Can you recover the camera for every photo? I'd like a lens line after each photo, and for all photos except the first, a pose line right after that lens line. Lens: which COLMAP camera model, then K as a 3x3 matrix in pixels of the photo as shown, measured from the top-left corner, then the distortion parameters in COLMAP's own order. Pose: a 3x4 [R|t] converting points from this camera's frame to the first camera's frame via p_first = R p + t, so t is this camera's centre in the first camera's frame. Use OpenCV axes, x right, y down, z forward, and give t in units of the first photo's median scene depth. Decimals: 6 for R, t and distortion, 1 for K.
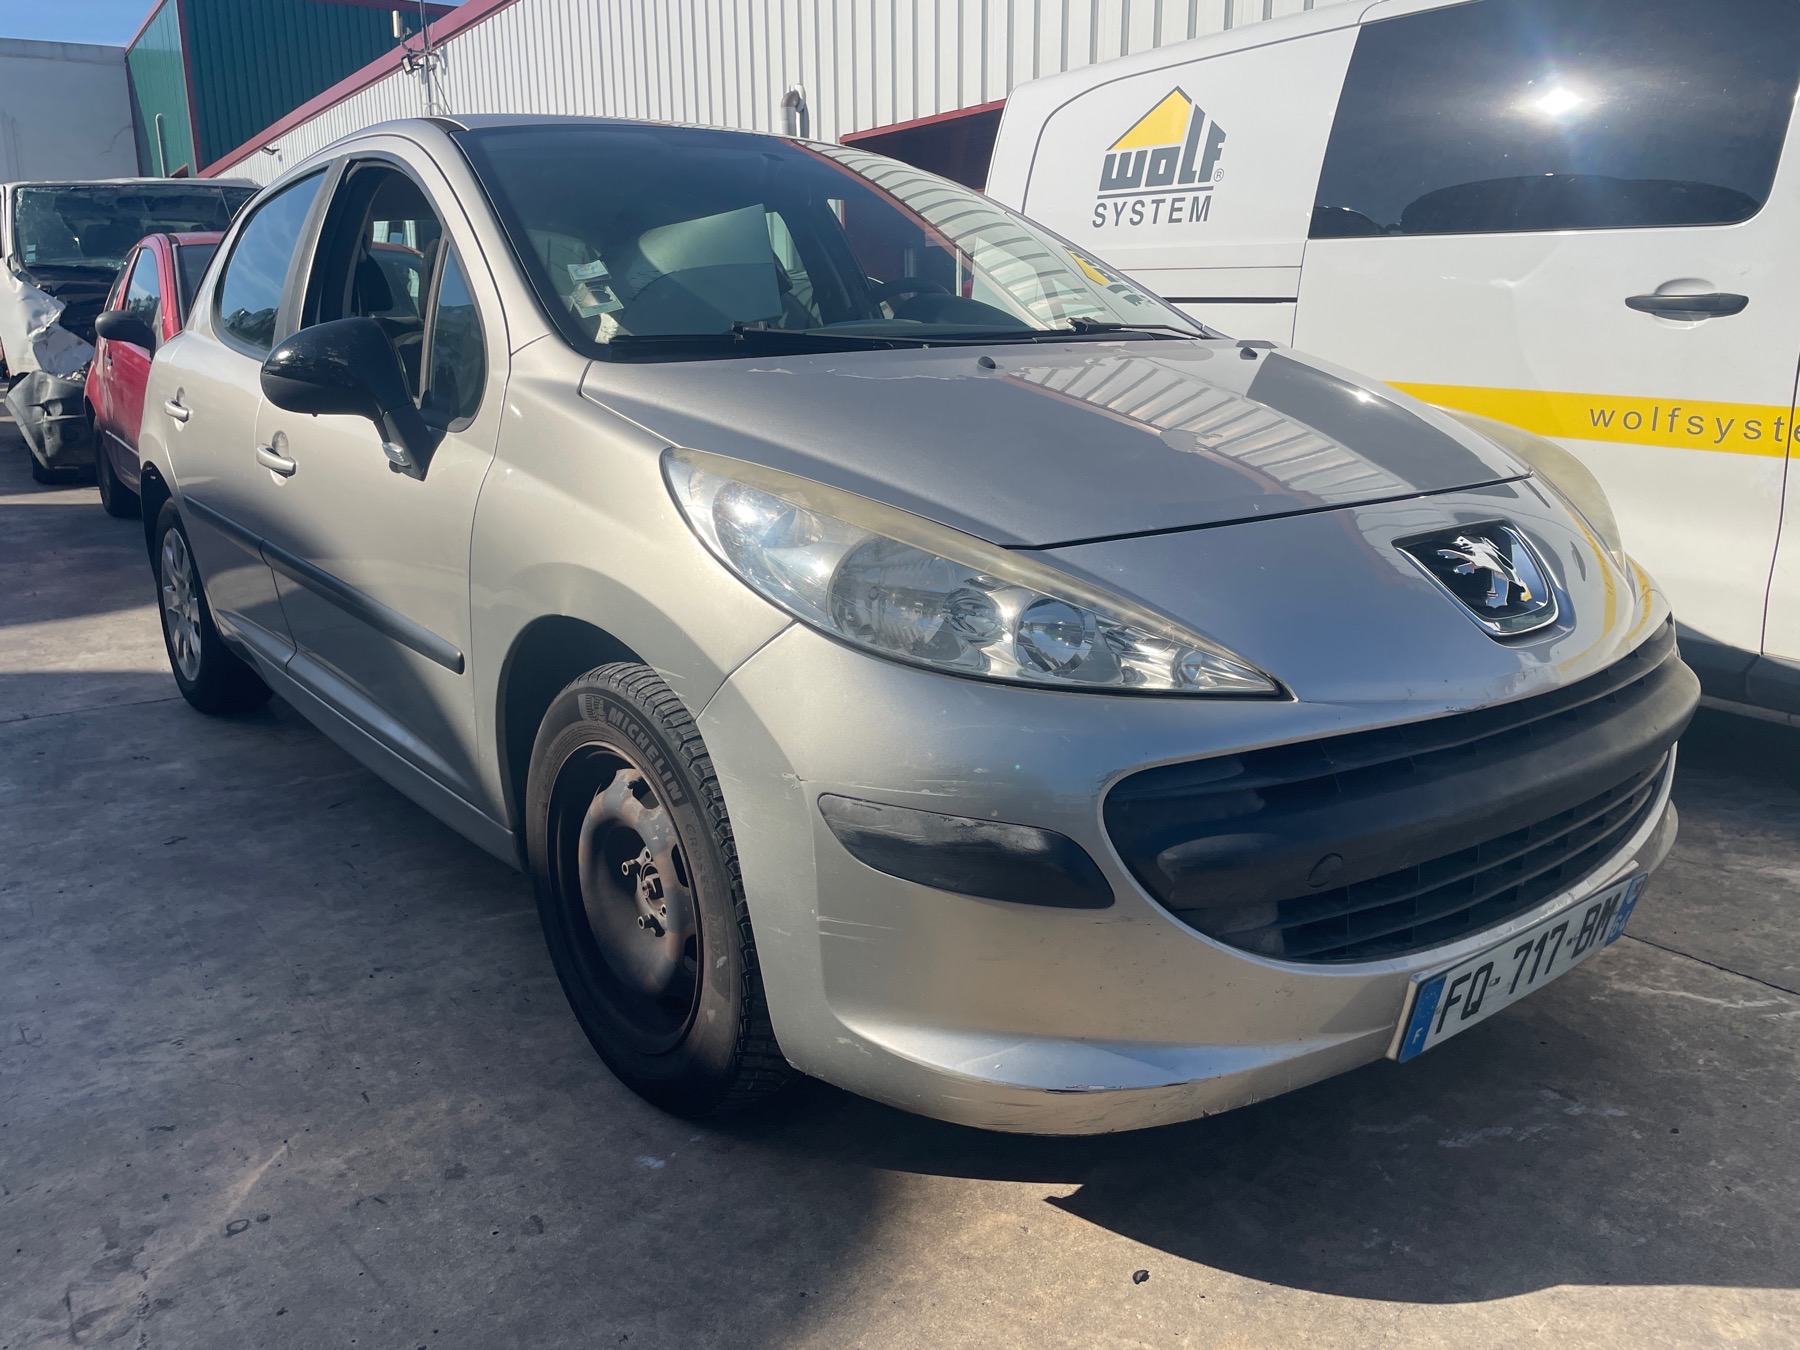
lens RADIAL K [[1359.0, 0, 896.4], [0, 1359.0, 662.2], [0, 0, 1]] dist [0.077982, -0.106381]
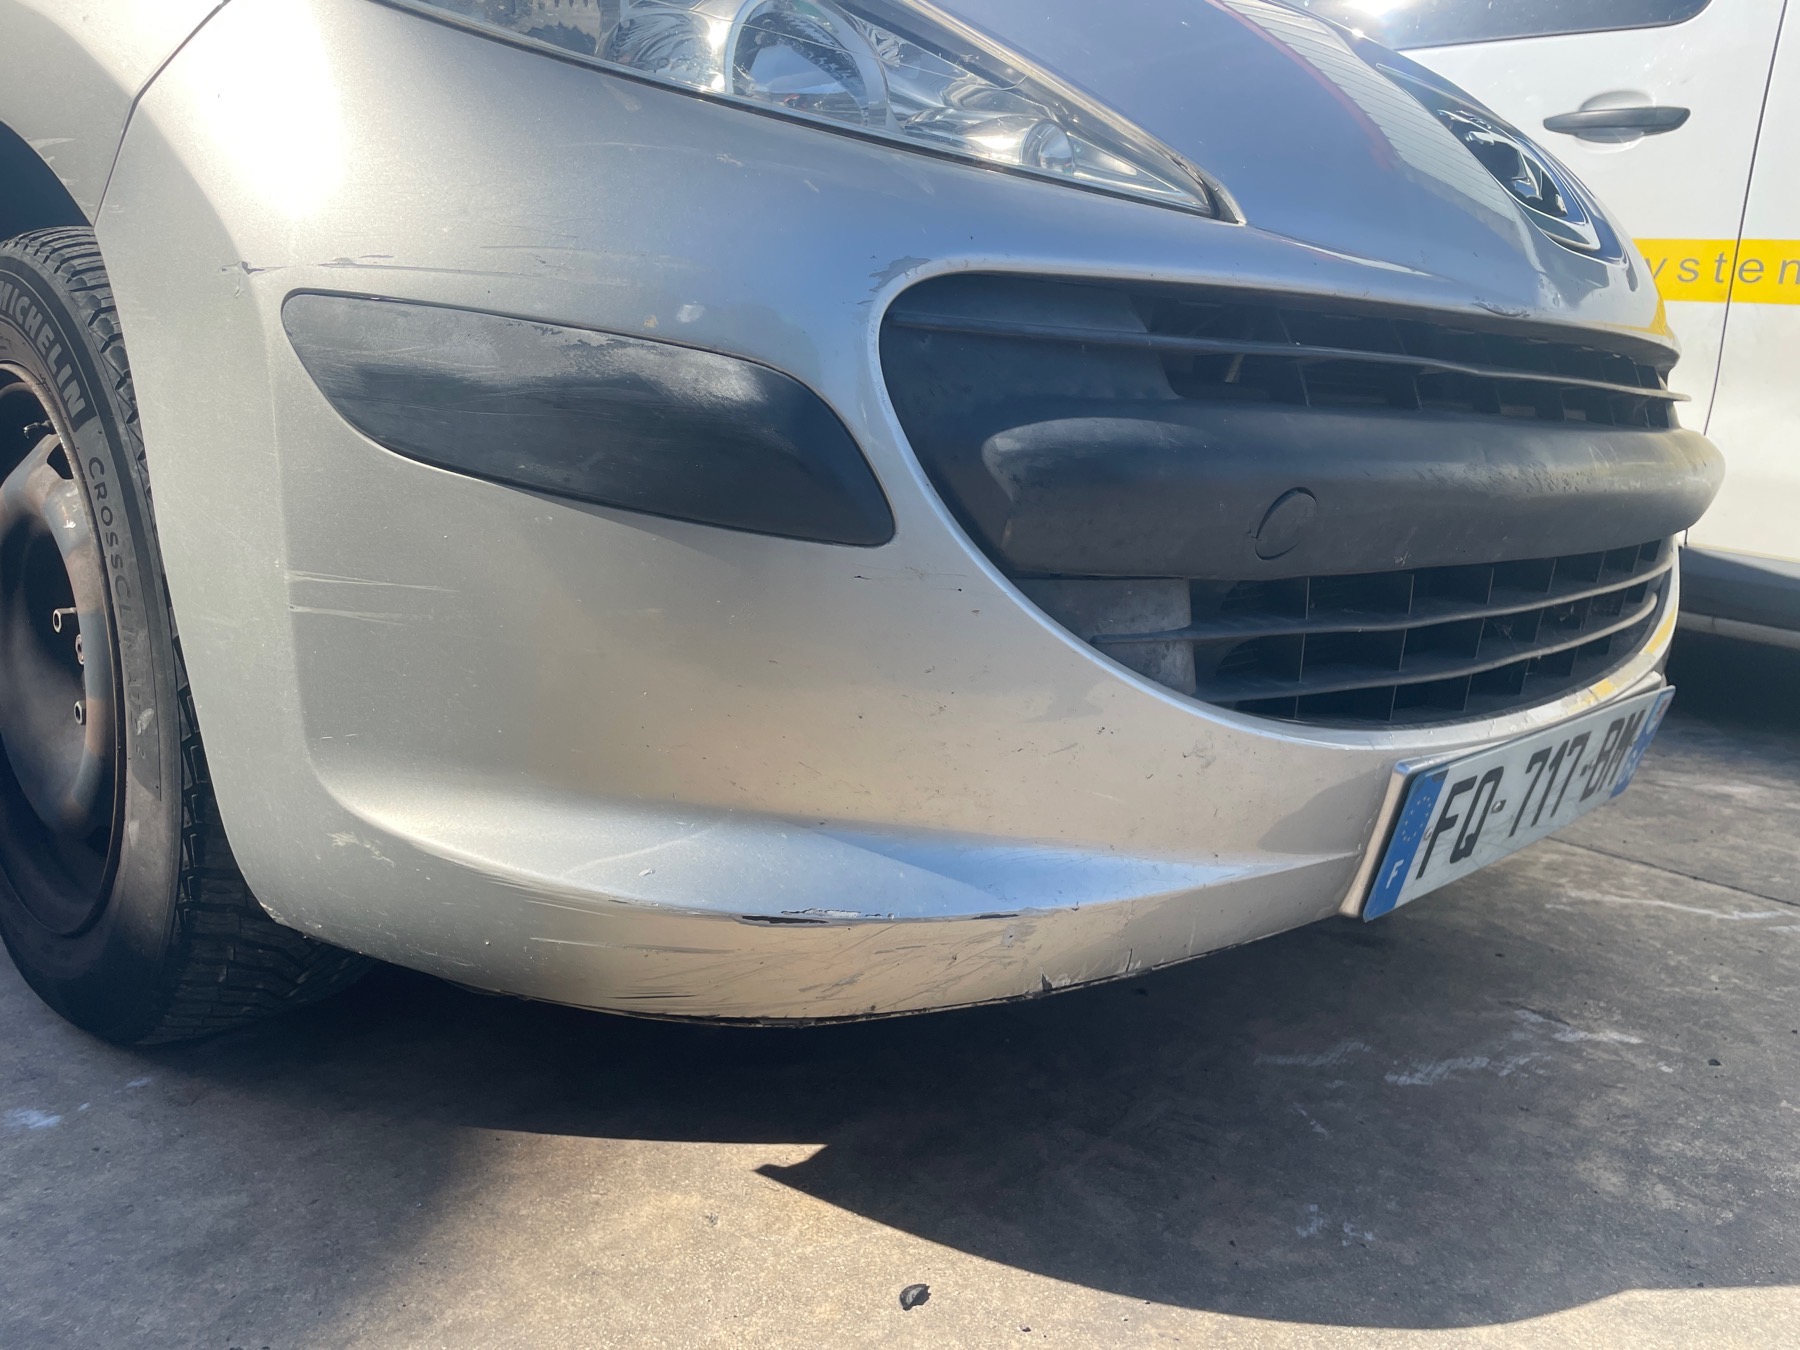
lens RADIAL K [[1359.0, 0, 931.5], [0, 1359.0, 691.2], [0, 0, 1]] dist [0.077982, -0.106381]
pose [[0.986311, 0.043003, 0.159188, 0.084061], [-0.040312, 0.998985, -0.020094, 0.210009], [-0.159890, 0.013402, 0.987044, 0.442657]]
